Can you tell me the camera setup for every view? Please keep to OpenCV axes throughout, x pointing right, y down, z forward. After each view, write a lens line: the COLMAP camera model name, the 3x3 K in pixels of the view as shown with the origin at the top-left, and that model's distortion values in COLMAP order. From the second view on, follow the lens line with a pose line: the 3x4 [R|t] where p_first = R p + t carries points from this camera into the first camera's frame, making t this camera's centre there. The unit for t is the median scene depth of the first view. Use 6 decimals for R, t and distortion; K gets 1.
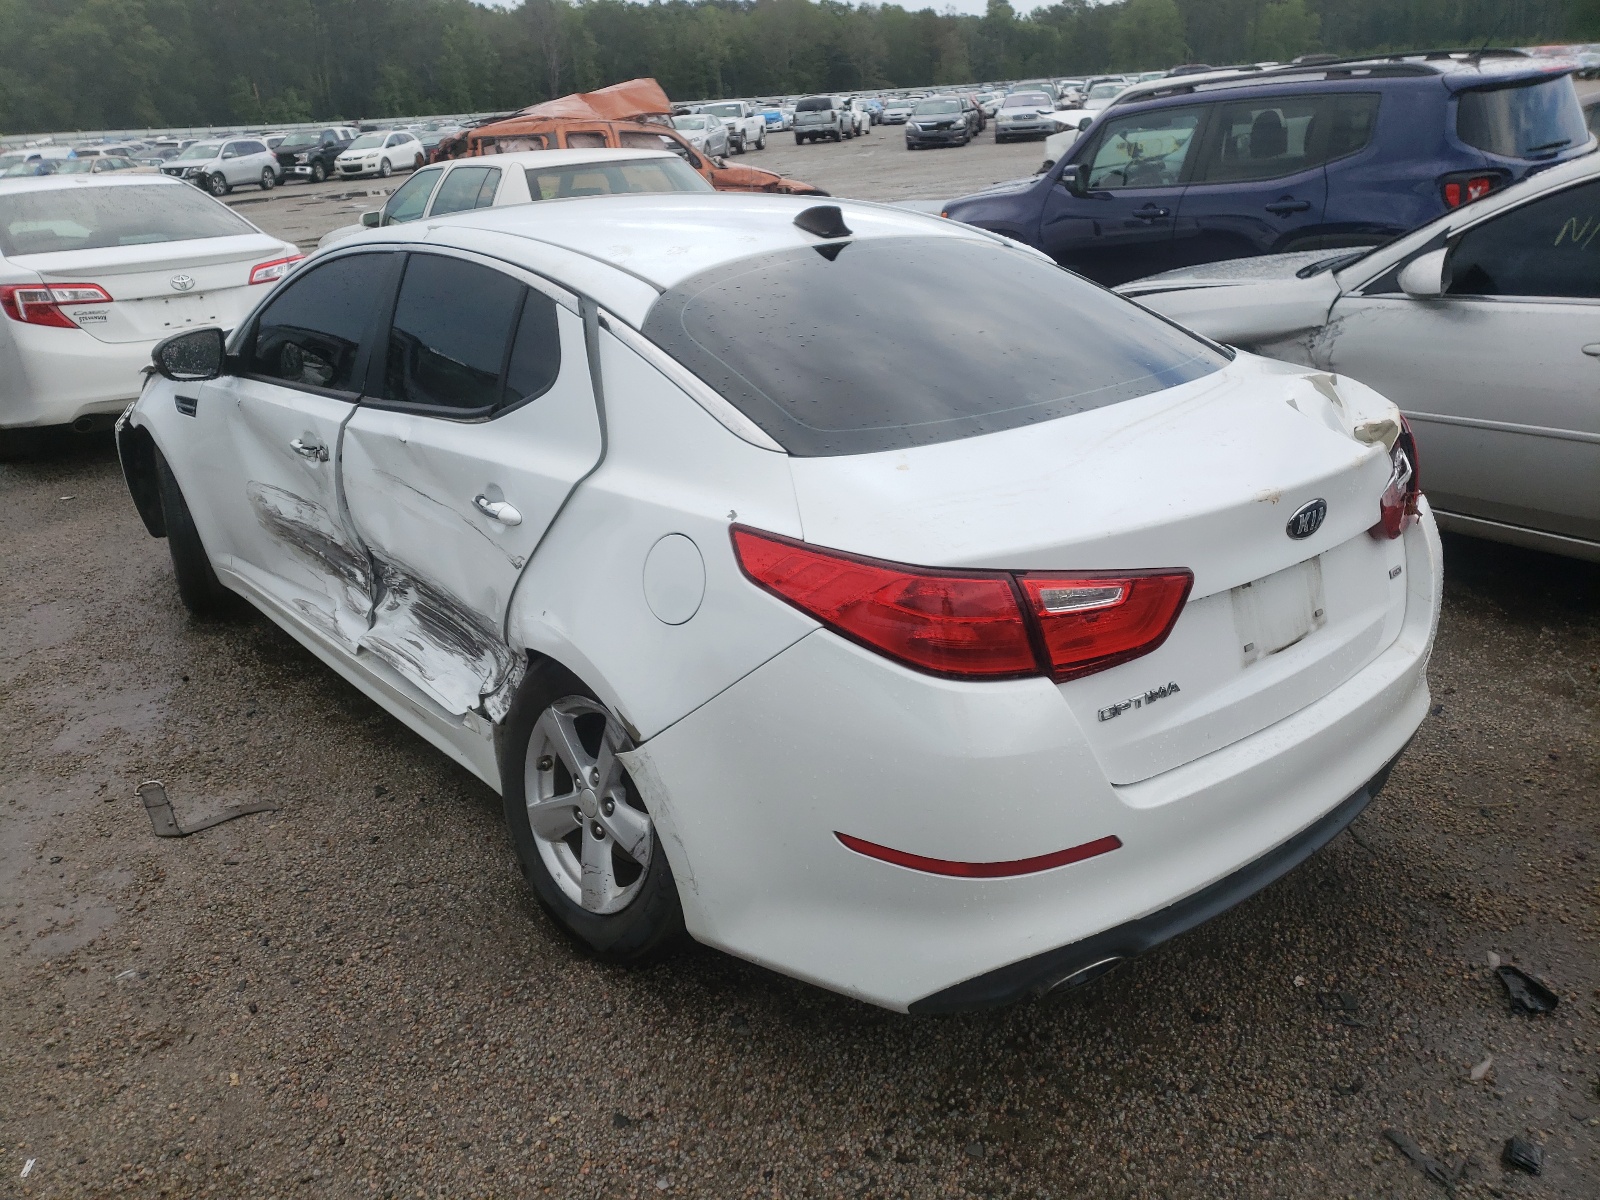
lens RADIAL K [[1252.1, 0, 798.7], [0, 1252.1, 607.7], [0, 0, 1]] dist [0.030565, -0.019976]
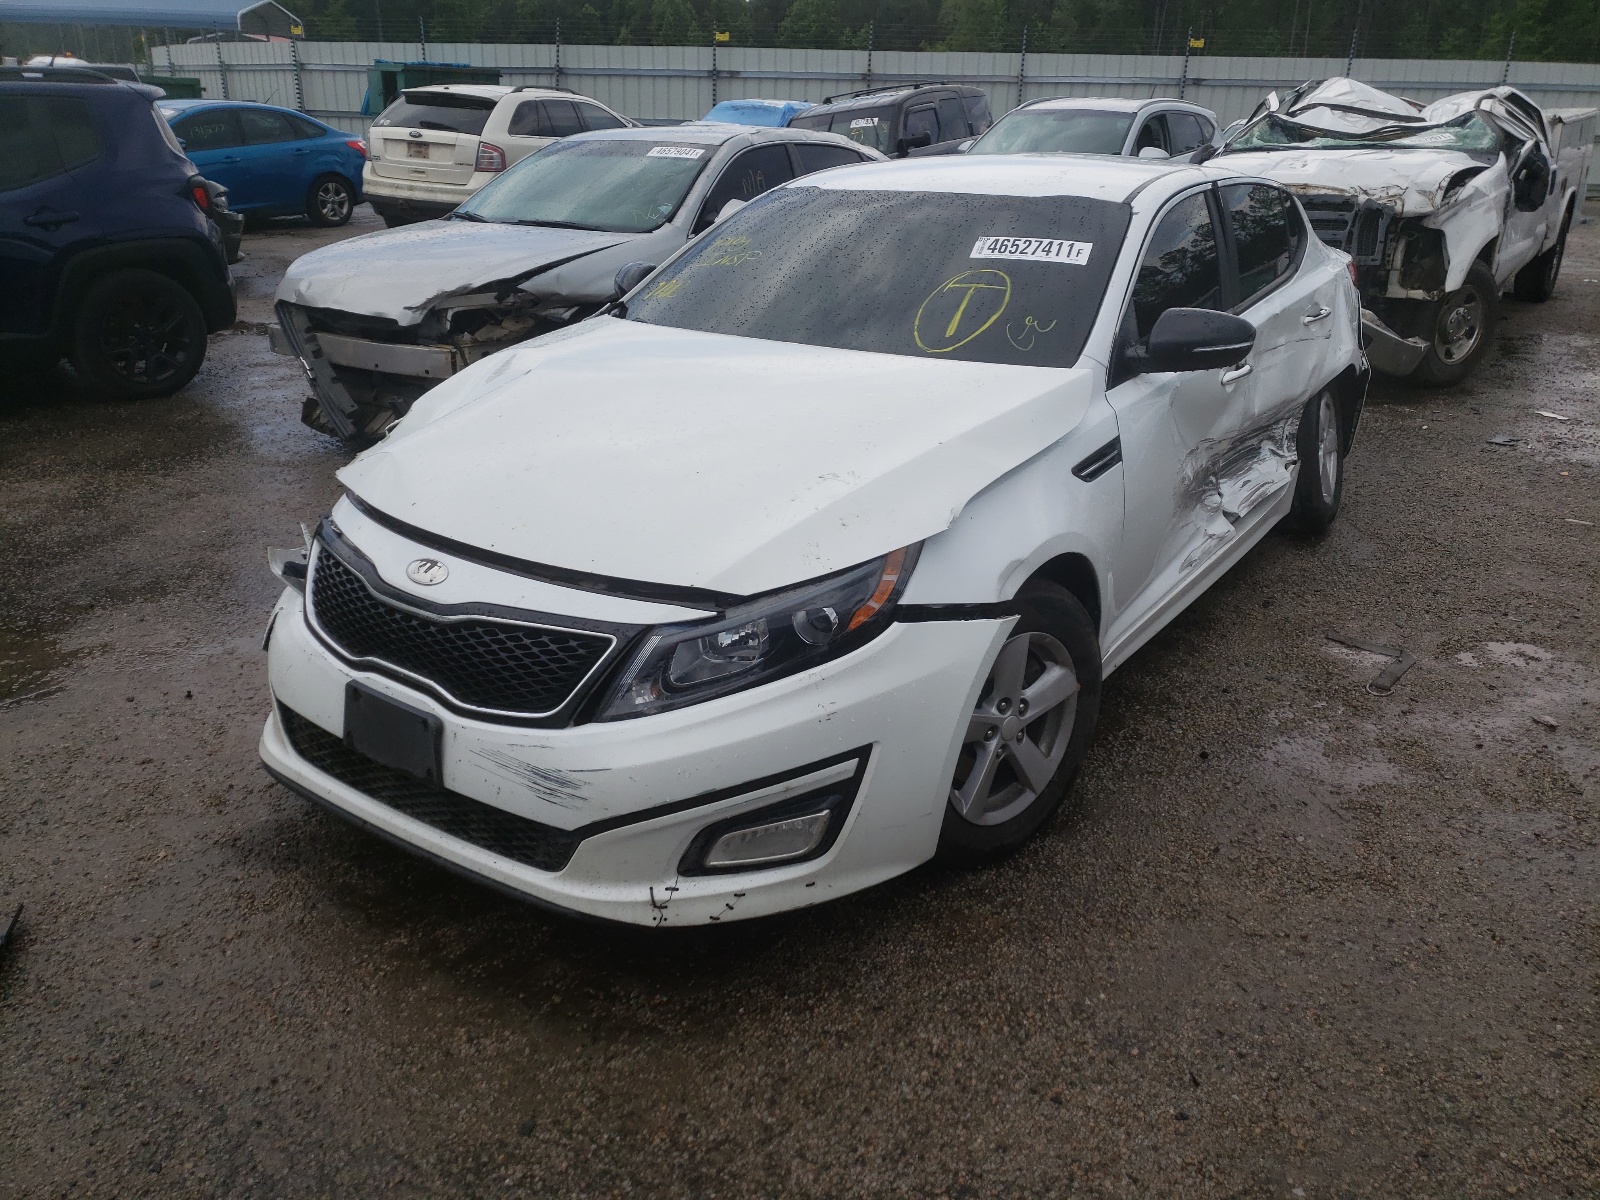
lens RADIAL K [[1252.1, 0, 807.9], [0, 1252.1, 590.5], [0, 0, 1]] dist [0.030565, -0.019976]
pose [[-0.277758, -0.299455, 0.912786, -1.363297], [0.352456, 0.852145, 0.386812, -0.527190], [-0.893658, 0.429157, -0.131145, 1.572046]]
